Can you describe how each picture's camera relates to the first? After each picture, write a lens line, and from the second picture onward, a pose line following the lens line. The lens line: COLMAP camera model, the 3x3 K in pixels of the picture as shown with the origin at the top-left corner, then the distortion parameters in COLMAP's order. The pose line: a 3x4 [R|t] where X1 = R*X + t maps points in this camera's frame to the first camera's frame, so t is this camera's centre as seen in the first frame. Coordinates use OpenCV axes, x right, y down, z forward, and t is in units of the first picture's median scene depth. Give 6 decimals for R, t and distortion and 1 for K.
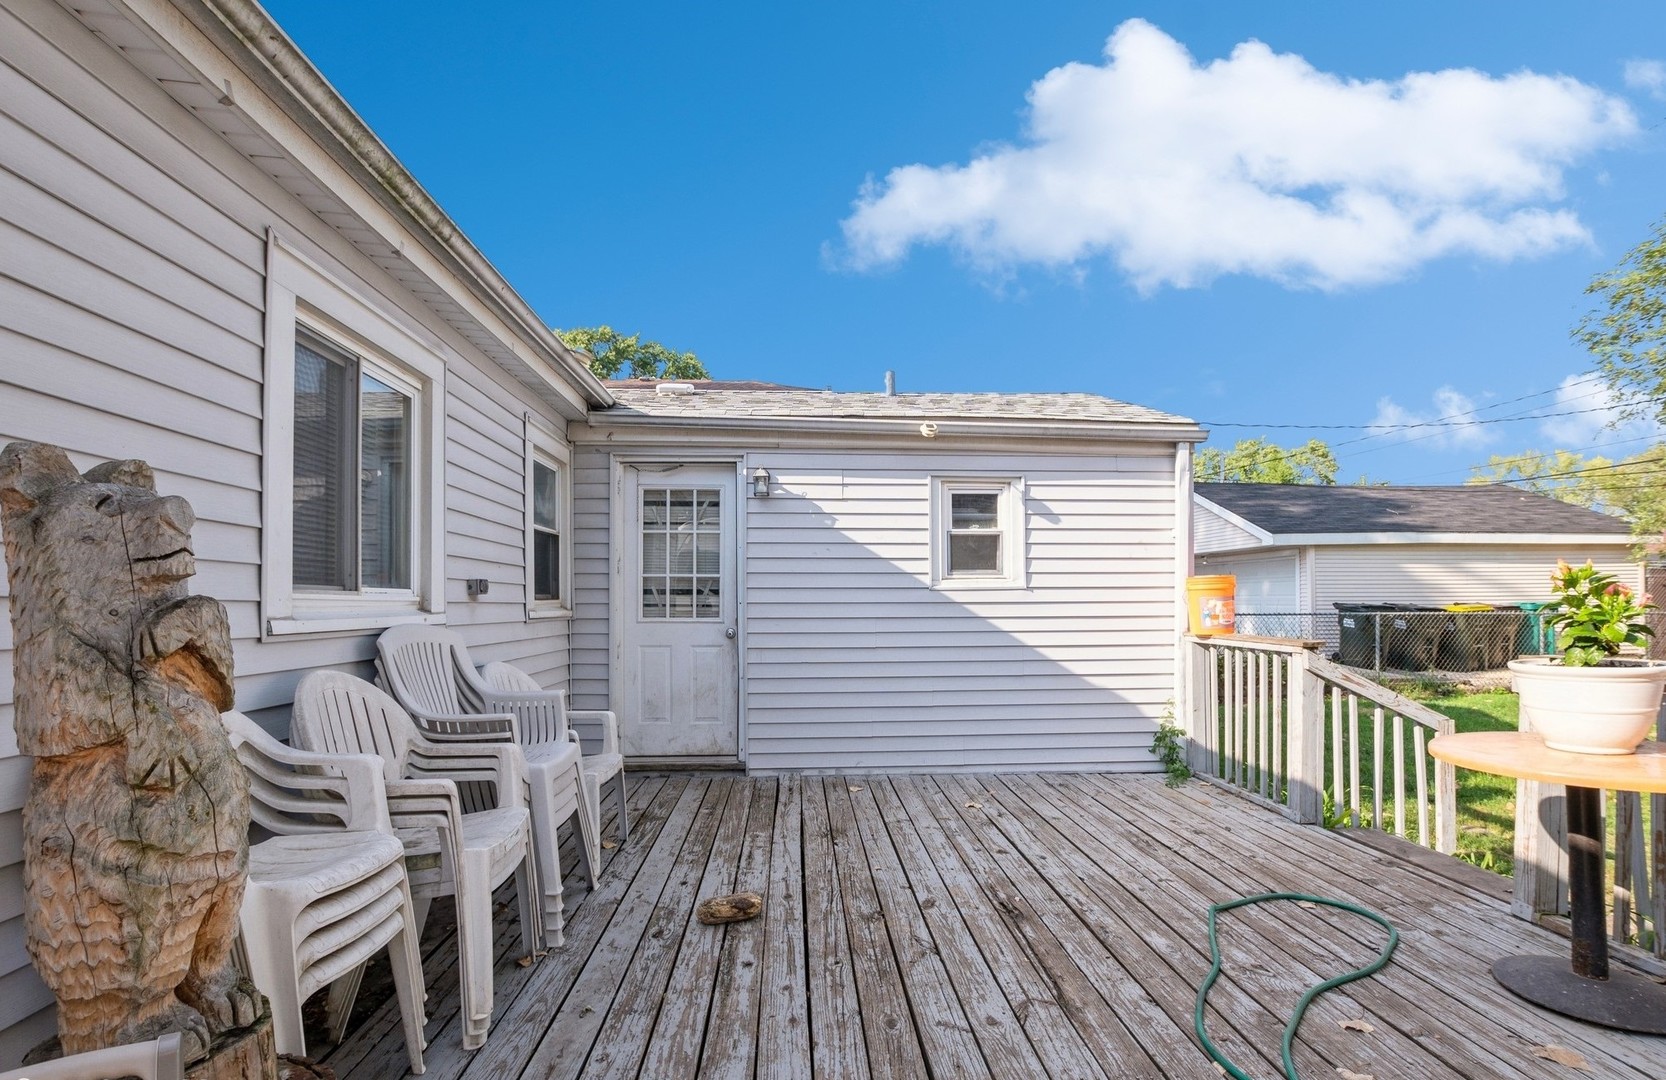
lens RADIAL K [[757.2, 0, 832.9], [0, 757.2, 574.0], [0, 0, 1]] dist [-0.042619, 0.010209]
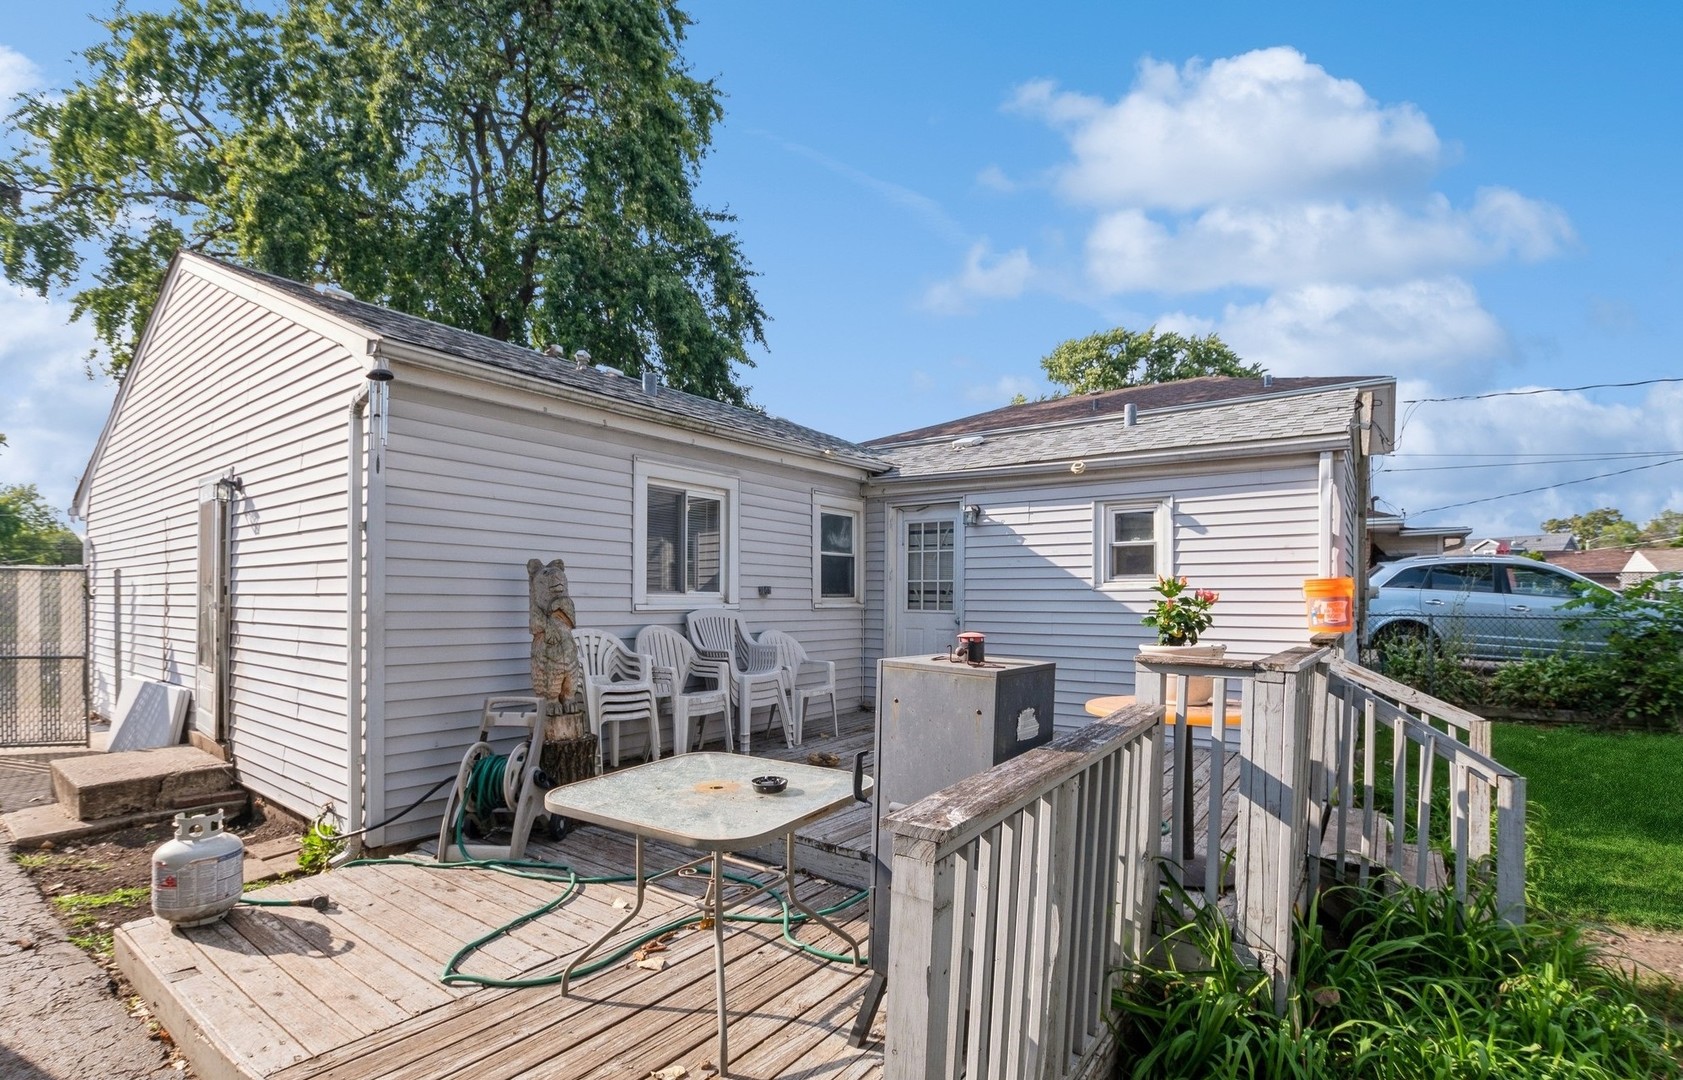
lens RADIAL K [[746.0, 0, 852.2], [0, 746.0, 569.9], [0, 0, 1]] dist [-0.001028, -0.000059]
pose [[0.789533, -0.017371, -0.613462, 0.581008], [0.016131, 0.999841, -0.007551, -0.011318], [0.613496, -0.003934, 0.789688, -0.243593]]
